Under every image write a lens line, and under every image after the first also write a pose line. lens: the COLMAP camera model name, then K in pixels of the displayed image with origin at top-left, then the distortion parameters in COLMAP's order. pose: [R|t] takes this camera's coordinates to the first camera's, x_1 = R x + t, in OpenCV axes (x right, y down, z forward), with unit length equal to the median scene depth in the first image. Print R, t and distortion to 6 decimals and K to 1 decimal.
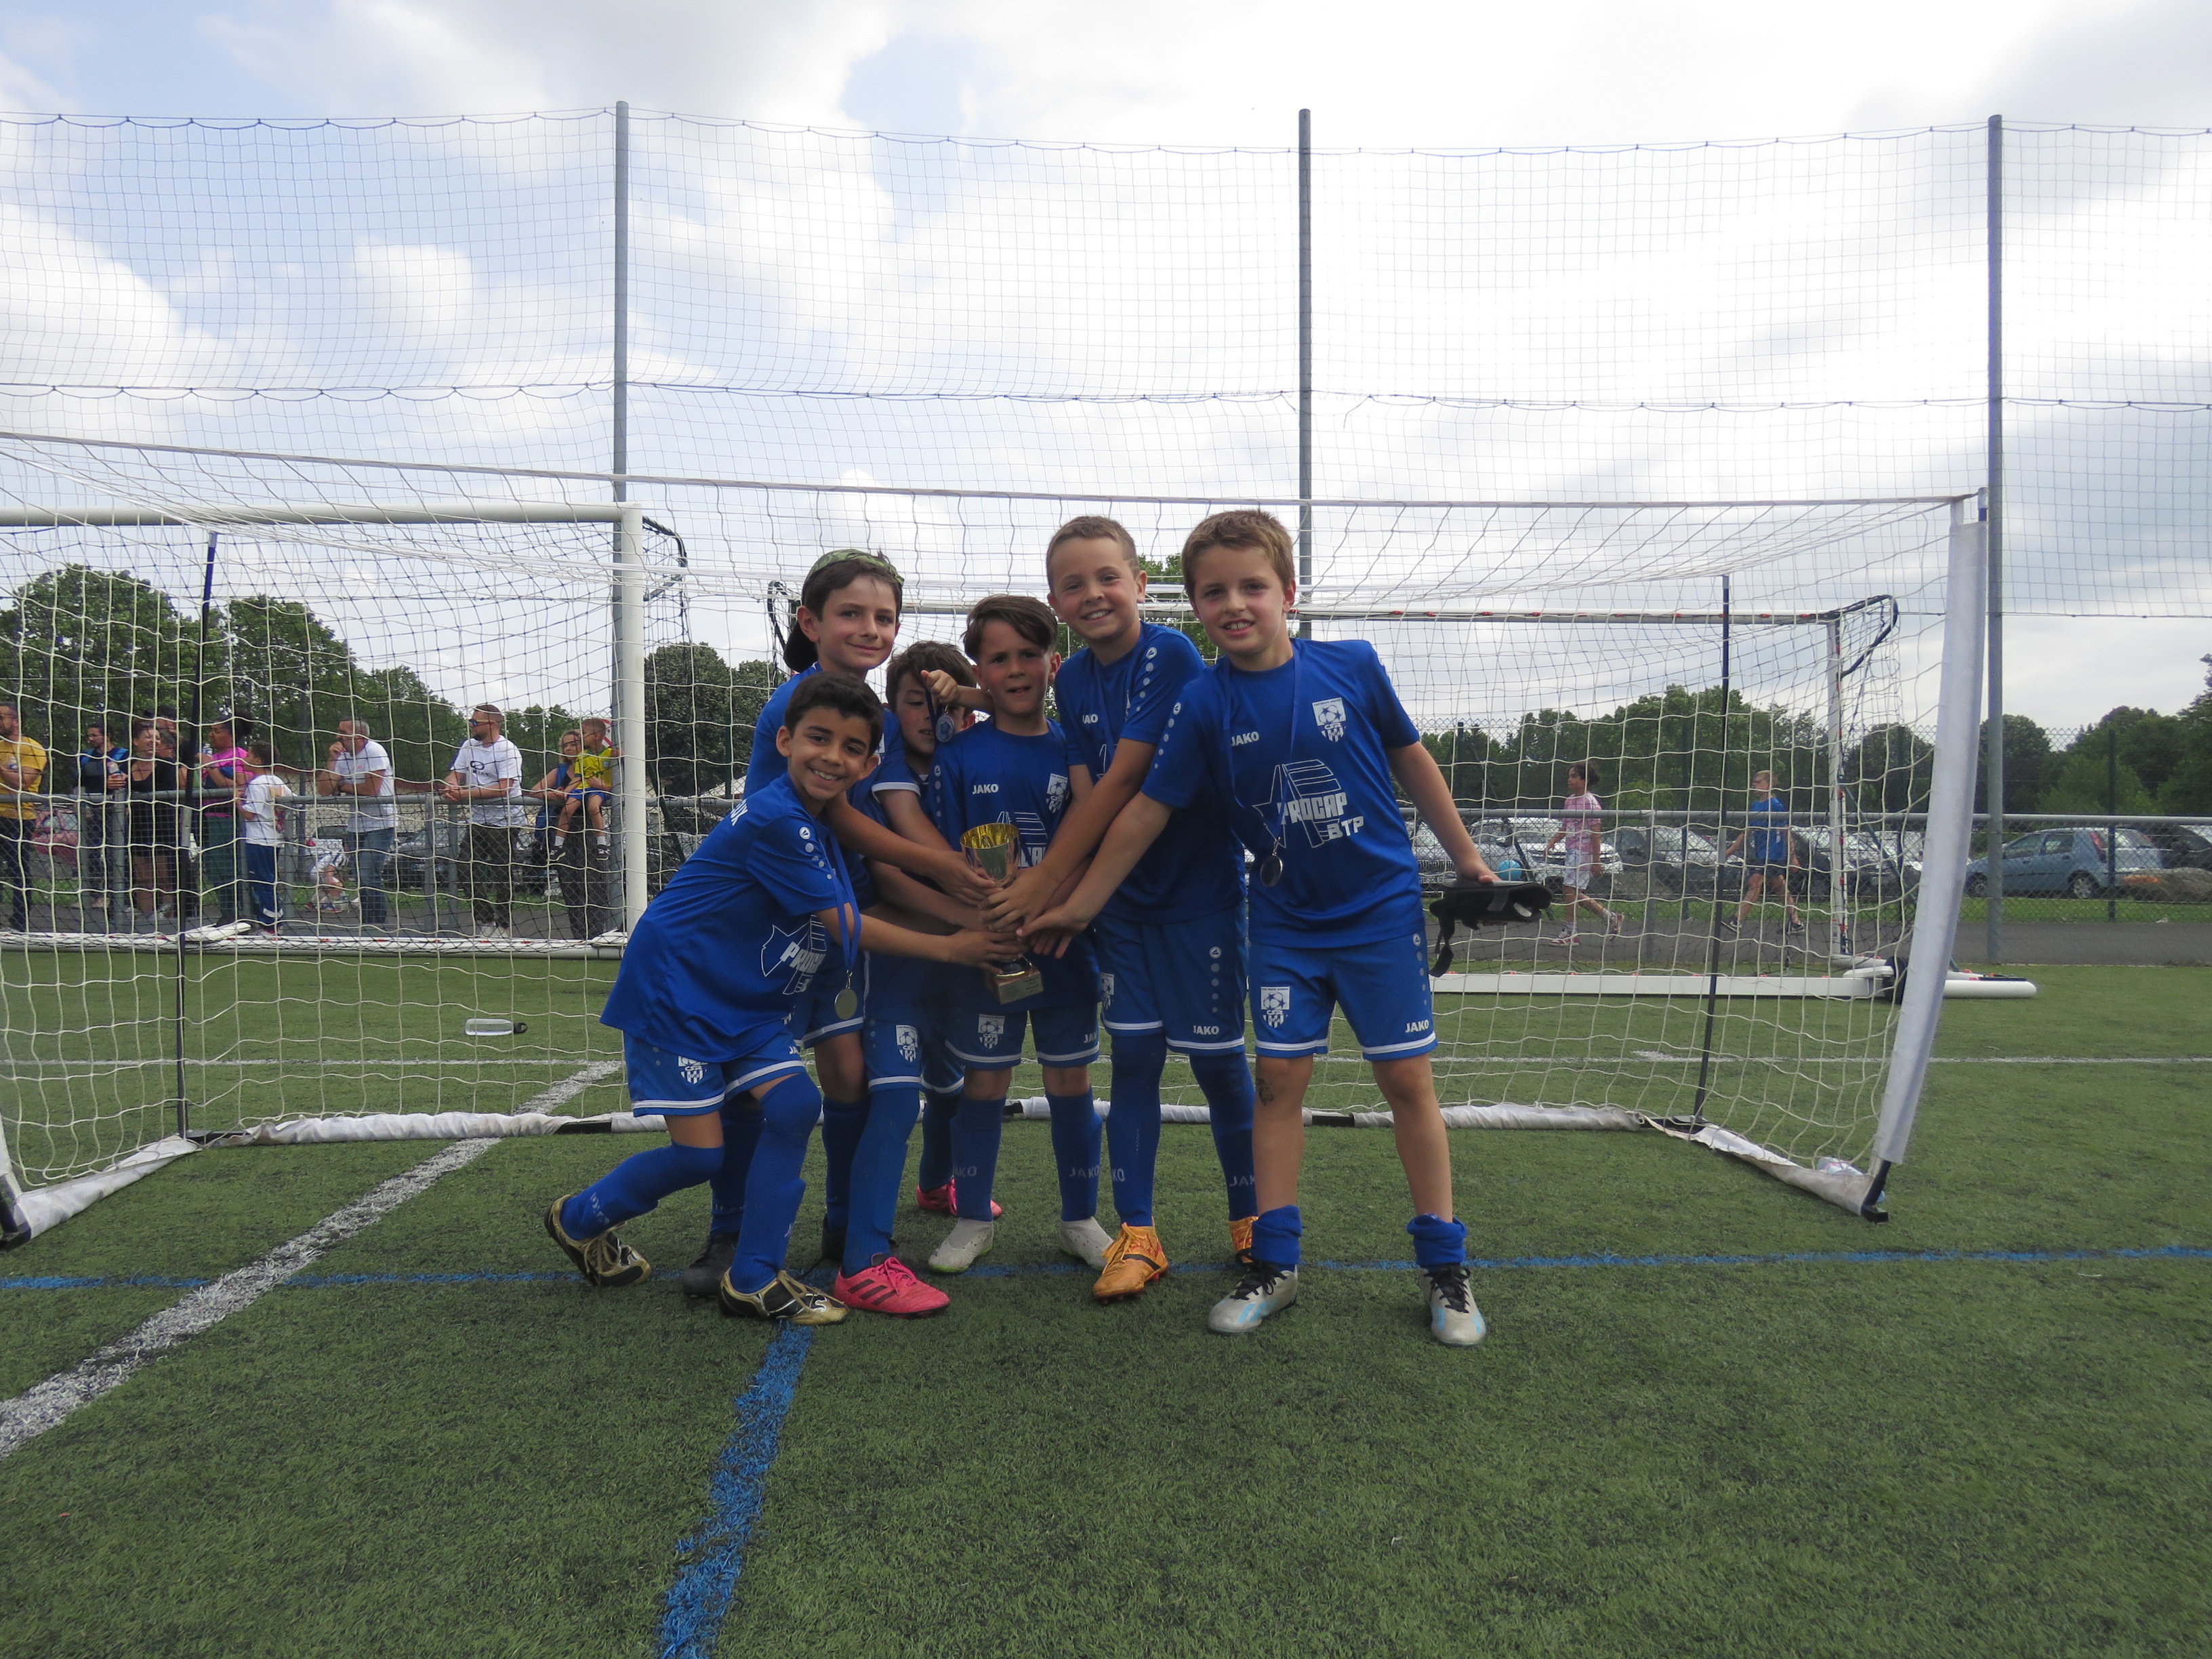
lens RADIAL K [[1480.6, 0, 1106.6], [0, 1480.6, 826.2], [0, 0, 1]] dist [-0.005570, 0.000122]
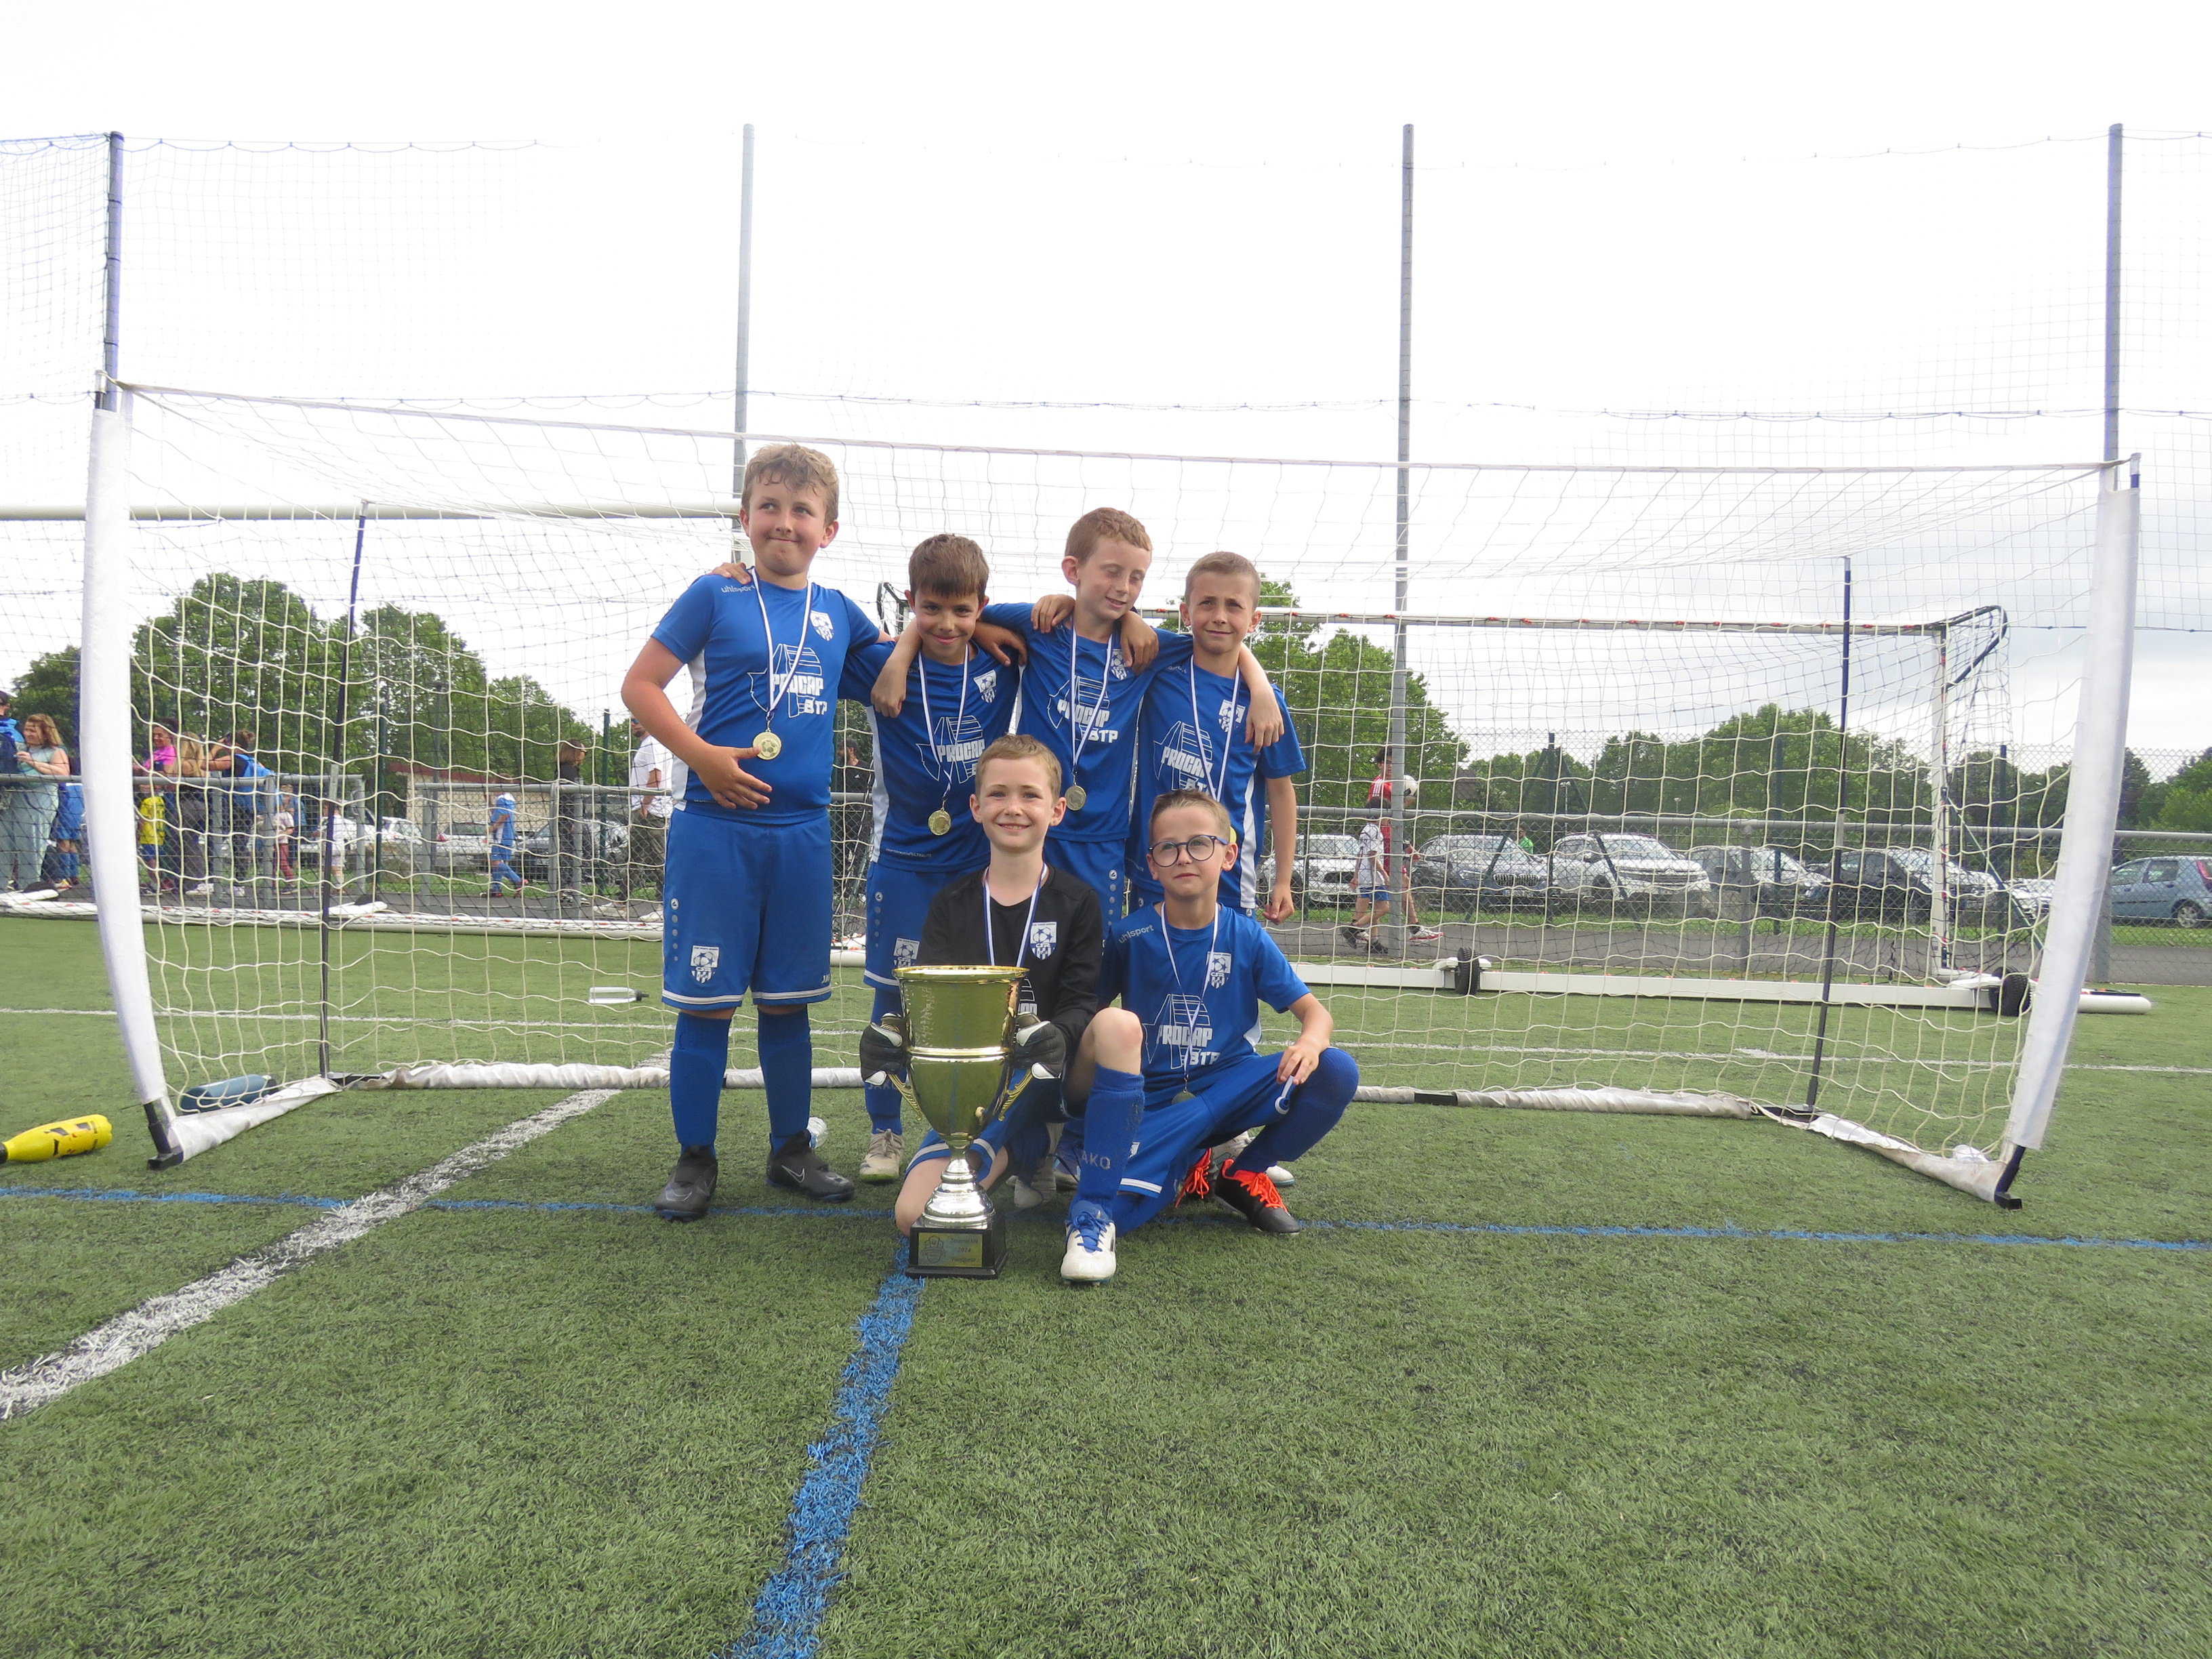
lens RADIAL K [[1435.4, 0, 1105.0], [0, 1435.4, 835.0], [0, 0, 1]] dist [-0.003933, -0.001488]
pose [[0.998050, 0.018400, -0.059649, -0.029022], [-0.018796, 0.999805, -0.006086, 0.056843], [0.059526, 0.007195, 0.998201, 0.035064]]
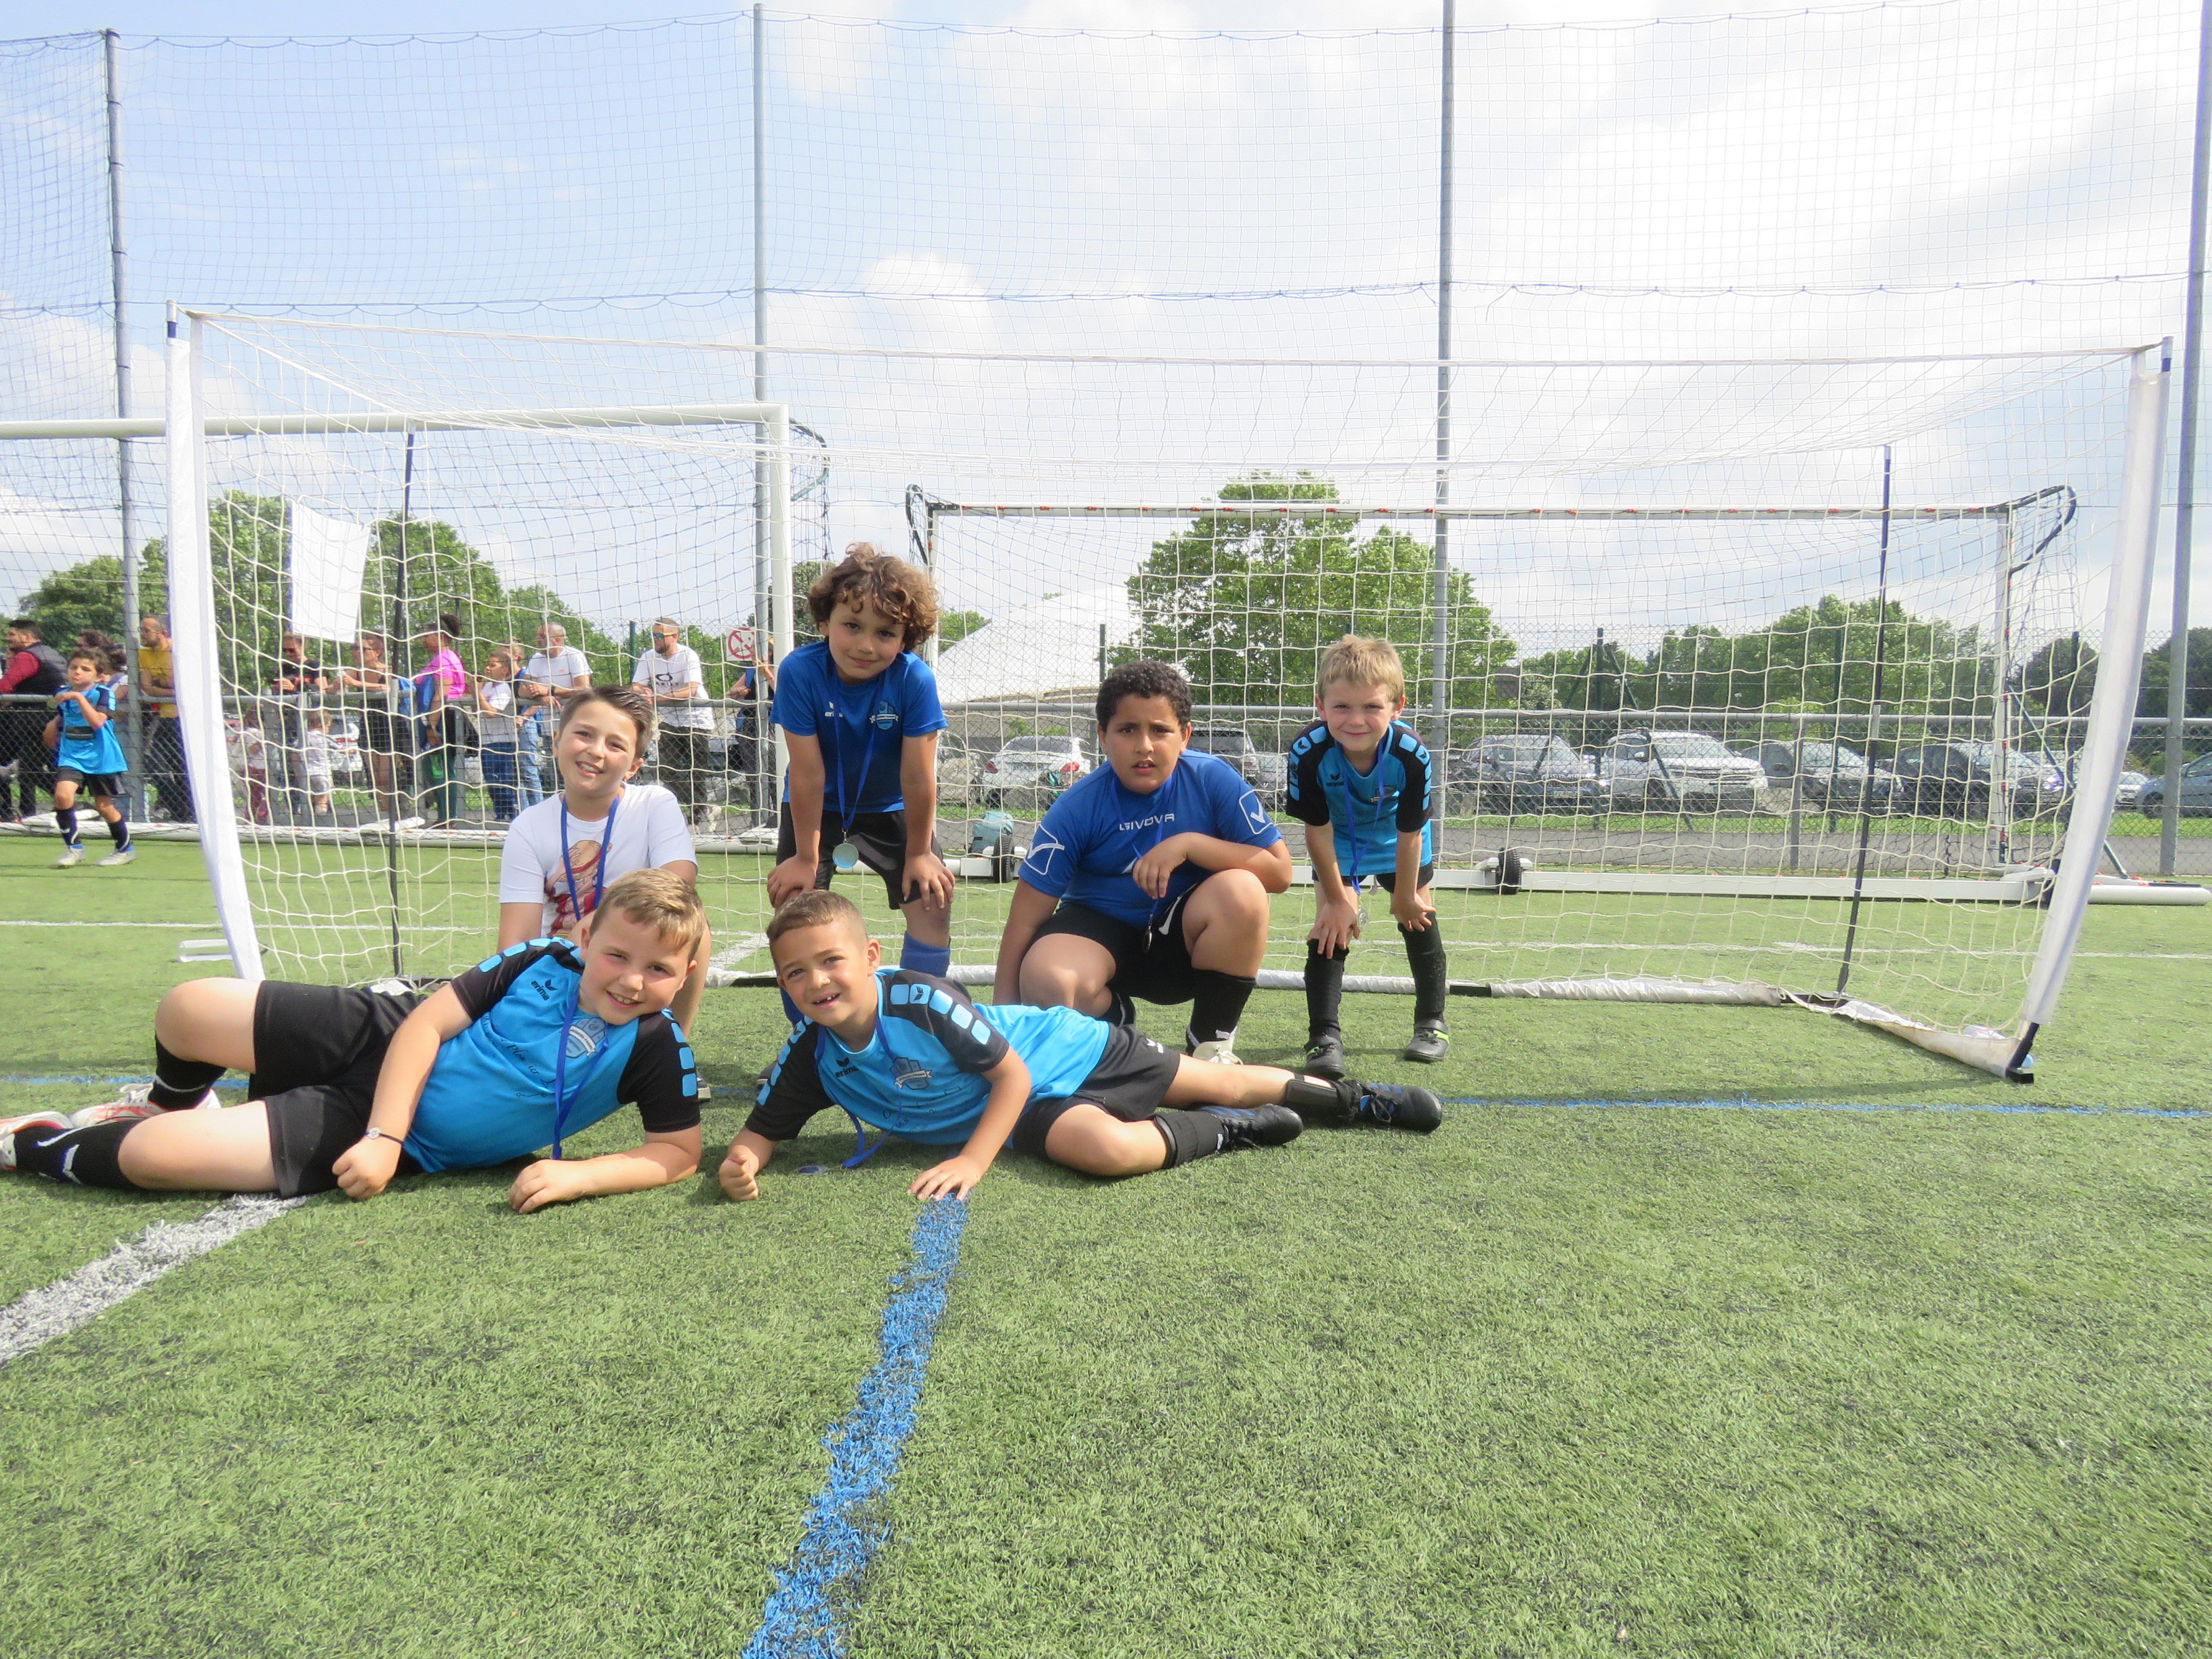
lens RADIAL K [[1488.5, 0, 1103.7], [0, 1488.5, 831.9], [0, 0, 1]] dist [0.004049, -0.004014]
pose [[0.996505, 0.008262, -0.083121, -0.027456], [-0.003732, 0.998506, 0.054507, 0.064006], [0.083448, -0.054007, 0.995048, -0.073599]]
